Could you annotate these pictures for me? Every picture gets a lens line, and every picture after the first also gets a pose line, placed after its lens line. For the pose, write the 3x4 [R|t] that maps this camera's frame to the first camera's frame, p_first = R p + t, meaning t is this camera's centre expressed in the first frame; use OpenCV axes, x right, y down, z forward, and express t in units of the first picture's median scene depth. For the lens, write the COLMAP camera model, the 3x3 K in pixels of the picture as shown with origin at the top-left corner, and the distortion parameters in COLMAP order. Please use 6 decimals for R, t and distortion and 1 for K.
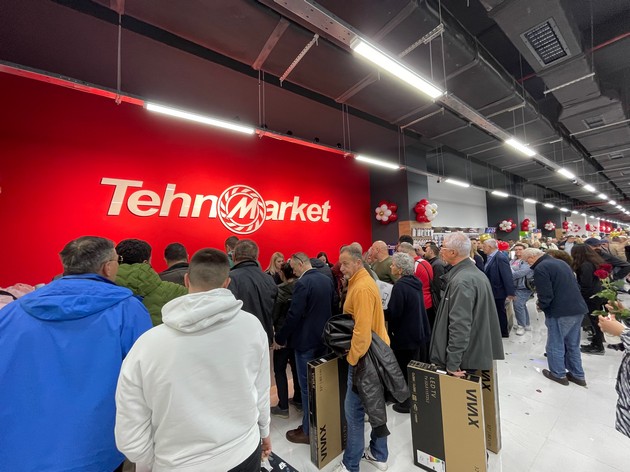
lens RADIAL K [[251.2, 0, 315.0], [0, 251.2, 236.0], [0, 0, 1]] dist [-0.000704, -0.000034]
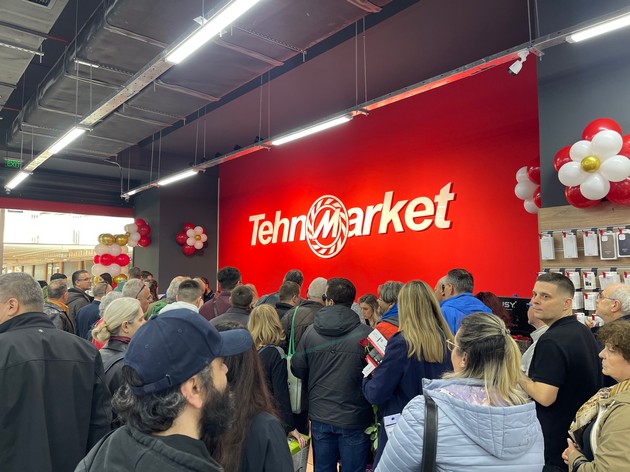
lens RADIAL K [[467.7, 0, 315.0], [0, 467.7, 236.0], [0, 0, 1]] dist [0.002859, -0.000740]
pose [[0.101118, -0.050463, -0.993594, 1.109102], [0.037364, 0.998201, -0.046895, -0.009047], [0.994173, -0.032383, 0.102822, 0.788446]]
